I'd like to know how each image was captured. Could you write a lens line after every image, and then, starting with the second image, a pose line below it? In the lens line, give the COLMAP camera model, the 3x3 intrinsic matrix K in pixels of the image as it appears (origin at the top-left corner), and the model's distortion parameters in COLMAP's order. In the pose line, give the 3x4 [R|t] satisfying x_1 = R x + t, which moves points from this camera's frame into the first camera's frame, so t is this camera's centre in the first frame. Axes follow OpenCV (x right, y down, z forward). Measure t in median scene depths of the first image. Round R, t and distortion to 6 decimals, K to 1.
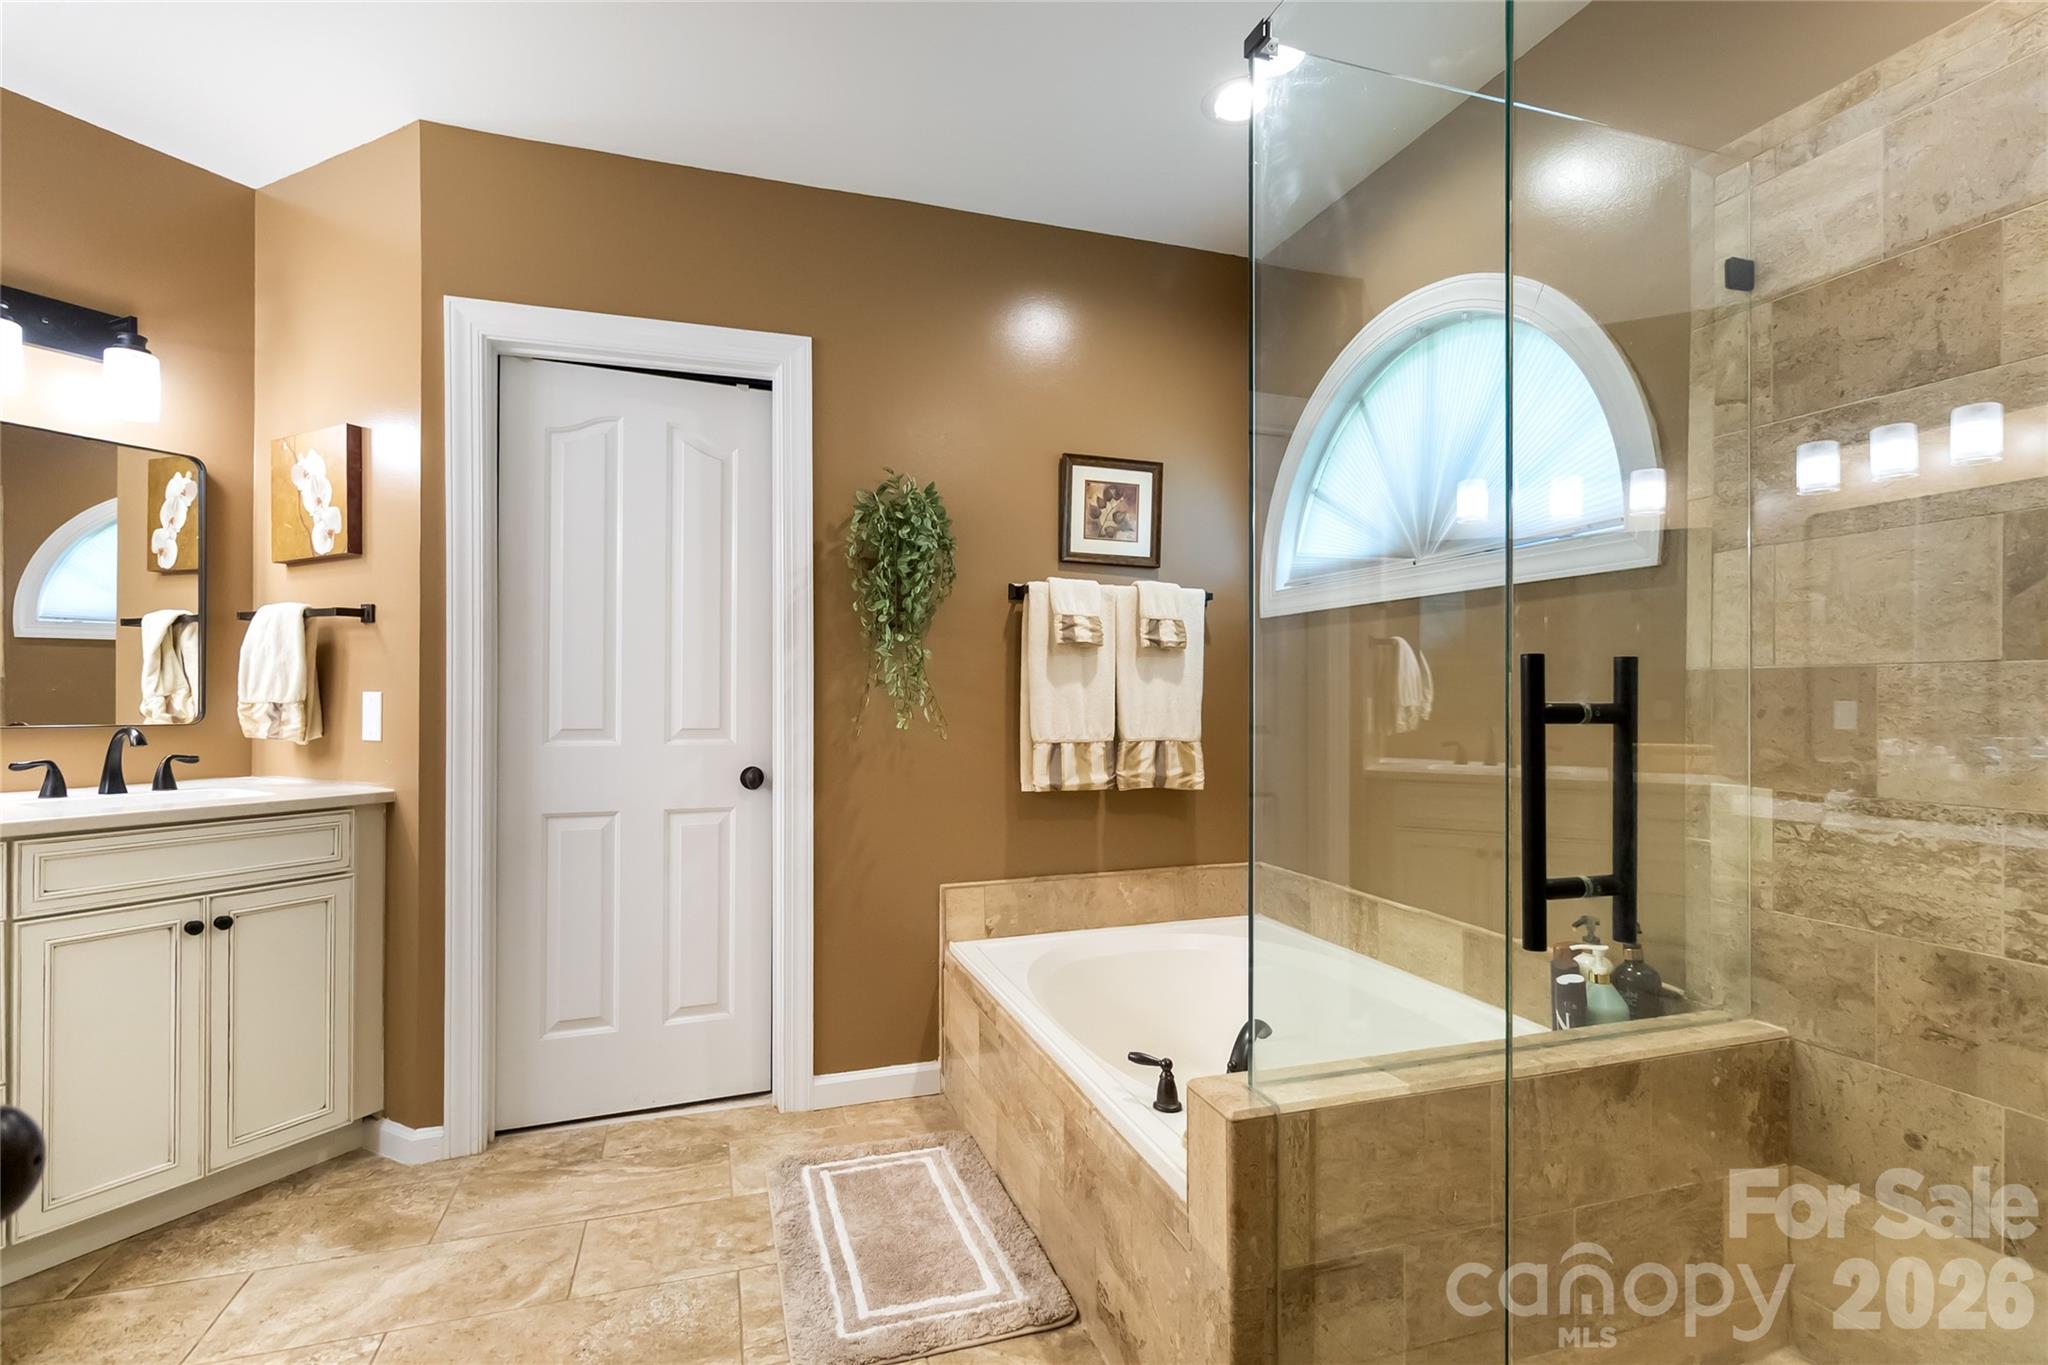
lens RADIAL K [[972.0, 0, 1036.7], [0, 972.0, 662.9], [0, 0, 1]] dist [0.000238, -0.000414]
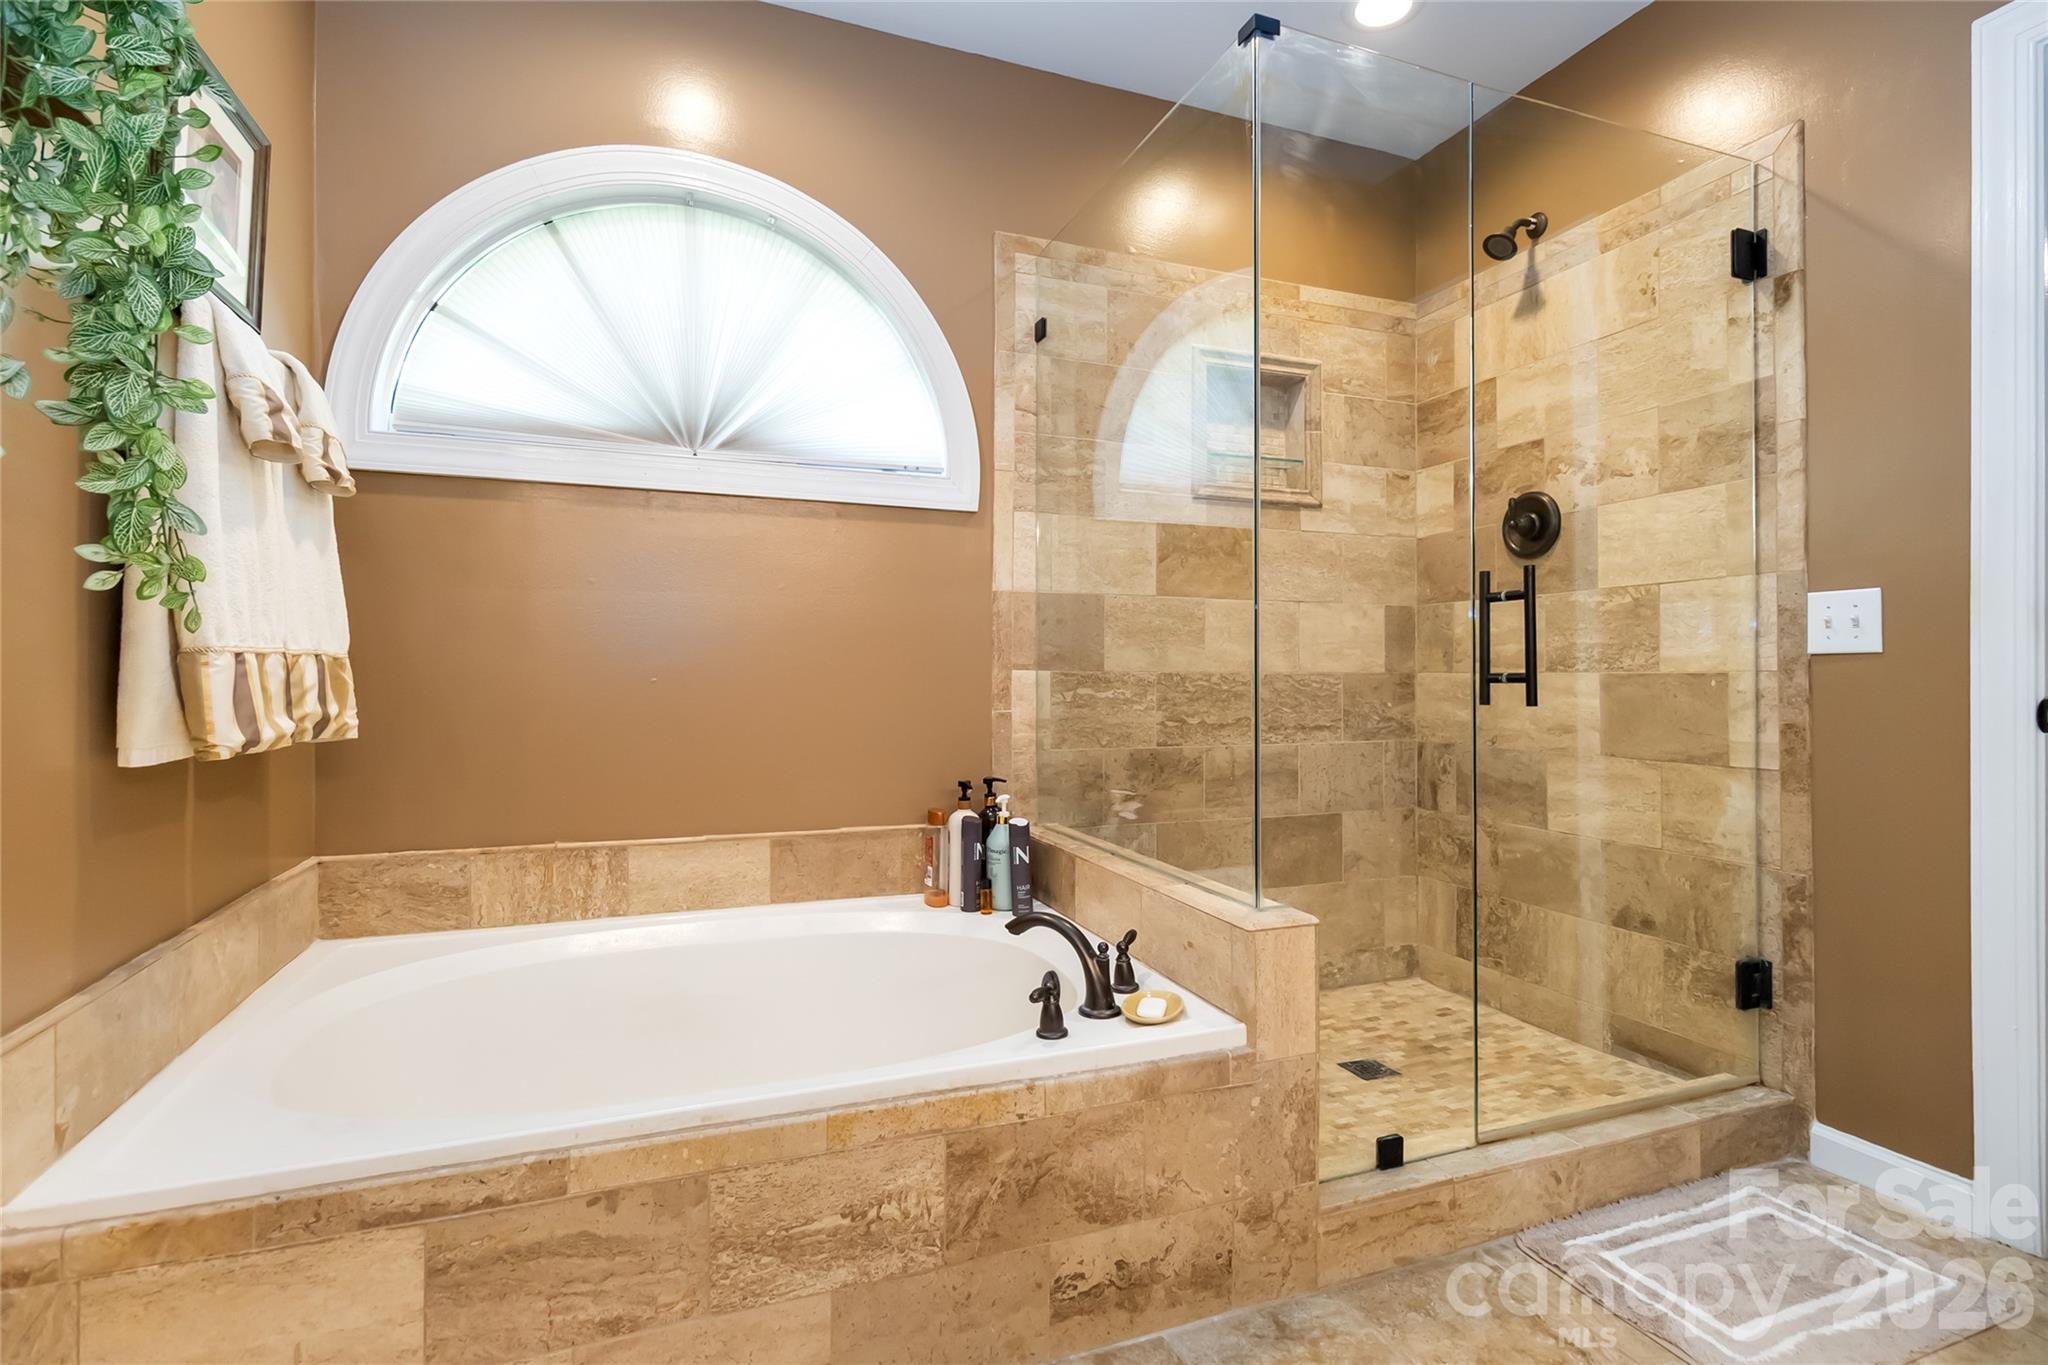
lens RADIAL K [[966.0, 0, 1020.7], [0, 966.0, 653.1], [0, 0, 1]] dist [0.001140, -0.000340]
pose [[-0.052430, 0.026262, 0.998279, -0.590933], [-0.037104, 0.998913, -0.028228, 0.111582], [-0.997935, -0.038520, -0.051398, 0.860373]]
